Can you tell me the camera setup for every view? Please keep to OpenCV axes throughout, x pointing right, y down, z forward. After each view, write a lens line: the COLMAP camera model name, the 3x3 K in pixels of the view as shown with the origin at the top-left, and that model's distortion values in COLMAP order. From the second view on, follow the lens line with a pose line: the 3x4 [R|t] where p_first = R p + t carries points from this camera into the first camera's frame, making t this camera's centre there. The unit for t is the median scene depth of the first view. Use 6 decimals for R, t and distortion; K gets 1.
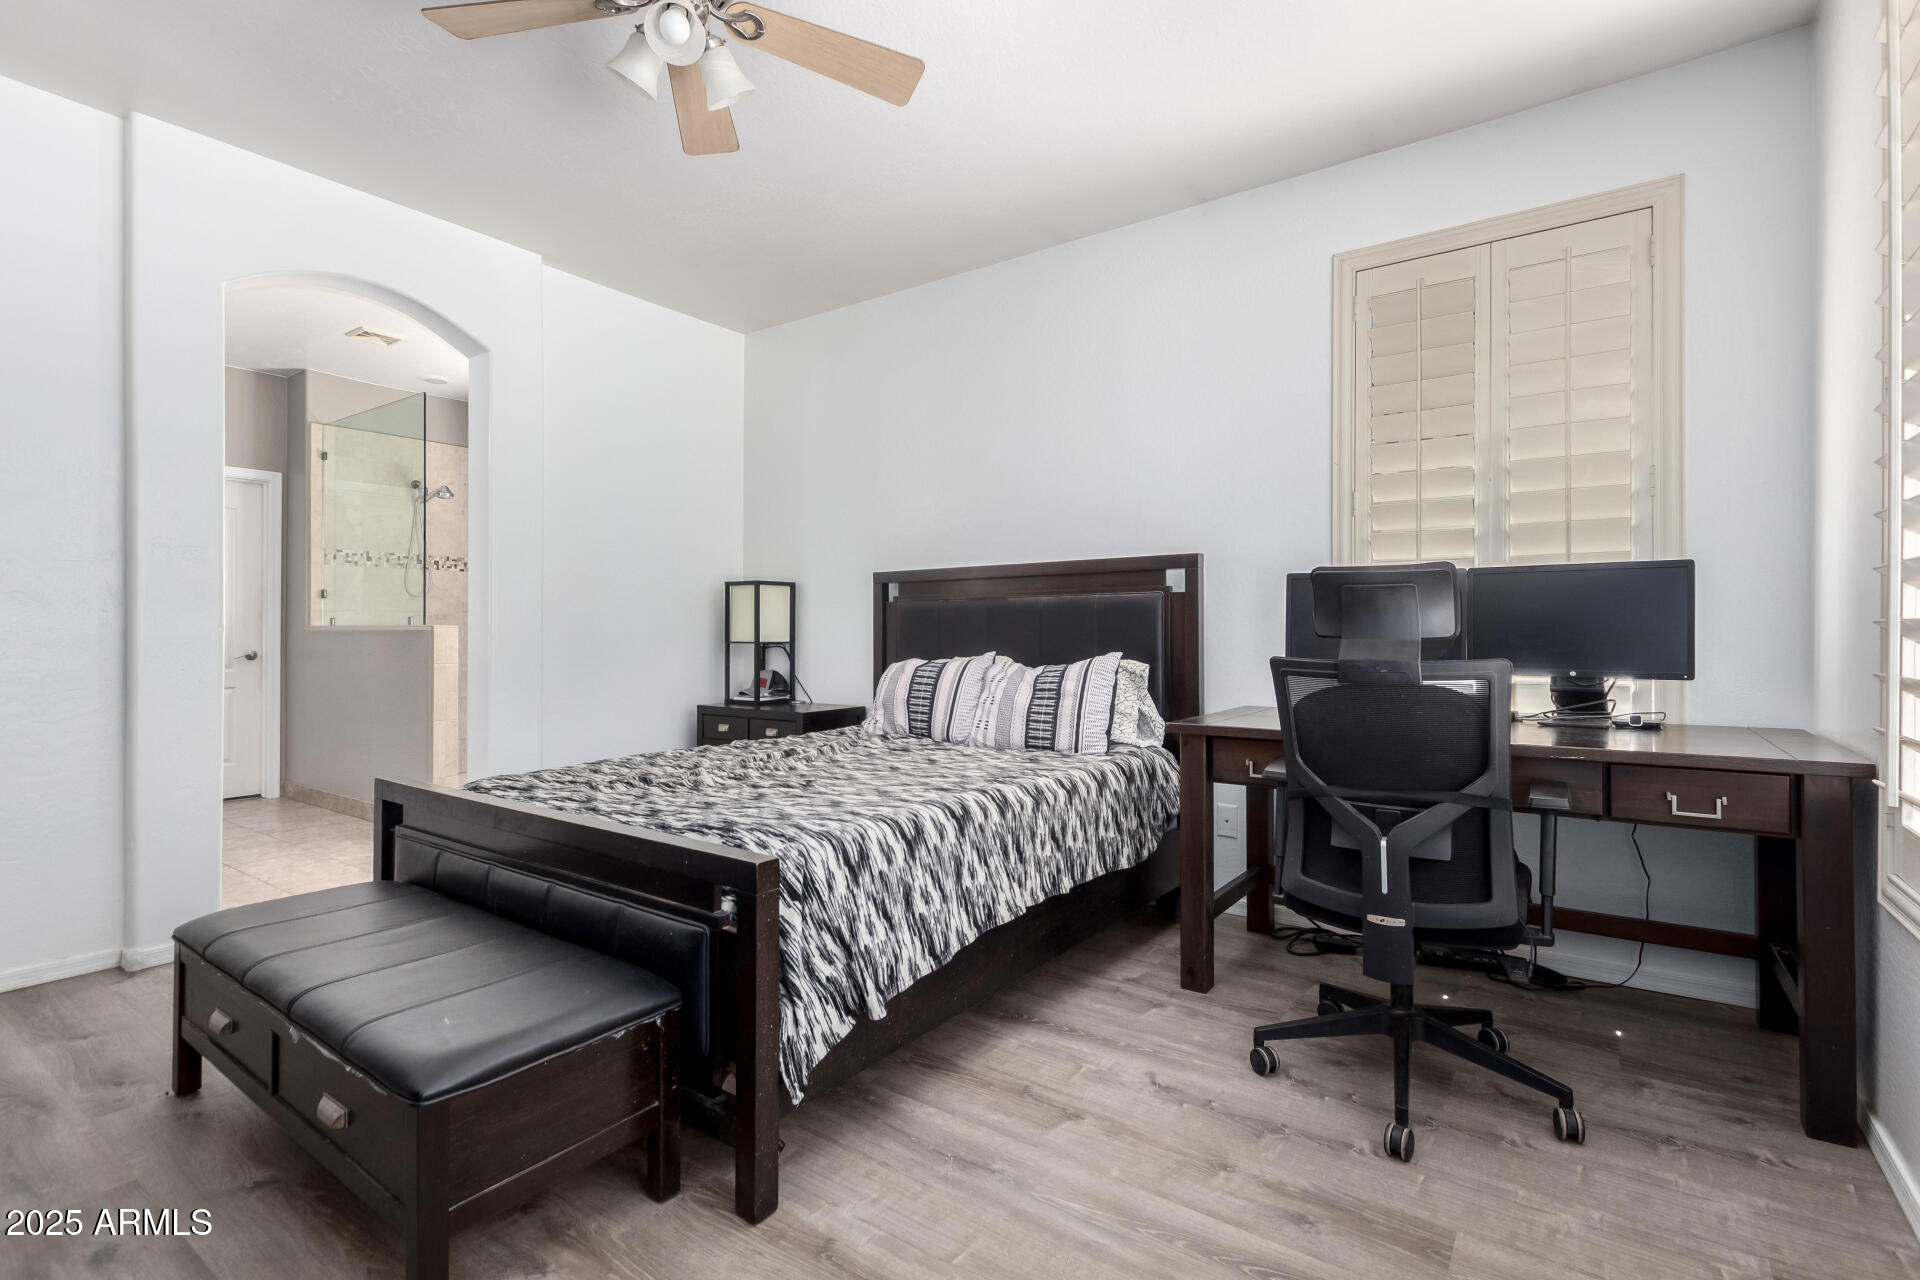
lens RADIAL K [[888.5, 0, 974.0], [0, 888.5, 630.6], [0, 0, 1]] dist [0.018028, -0.007055]
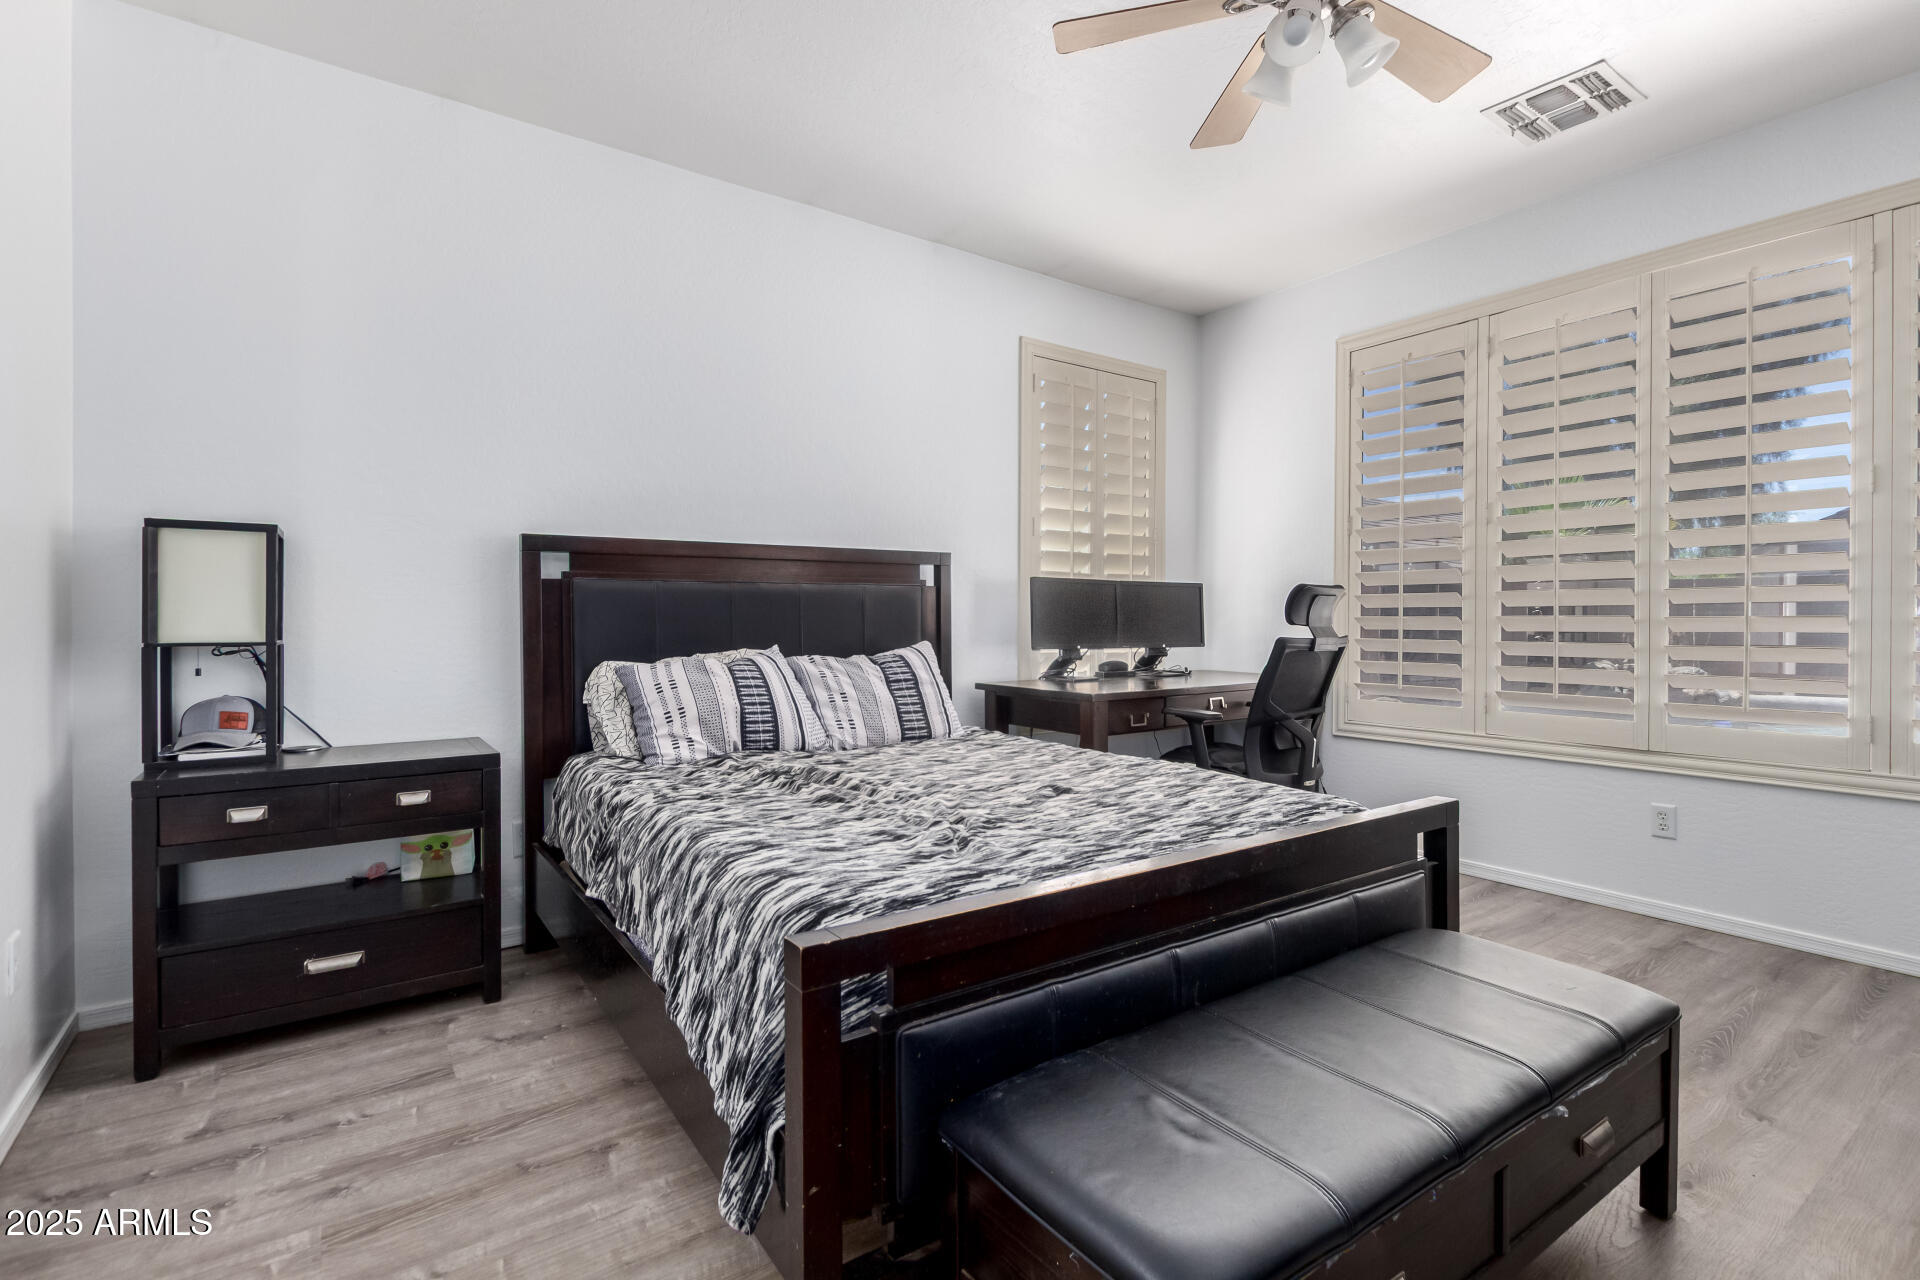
lens RADIAL K [[888.5, 0, 974.0], [0, 888.5, 630.6], [0, 0, 1]] dist [0.018028, -0.007055]
pose [[0.330060, -0.011828, 0.943886, -0.815615], [-0.000961, 0.999917, 0.012866, -0.001505], [-0.943959, -0.005154, 0.330022, 0.591281]]
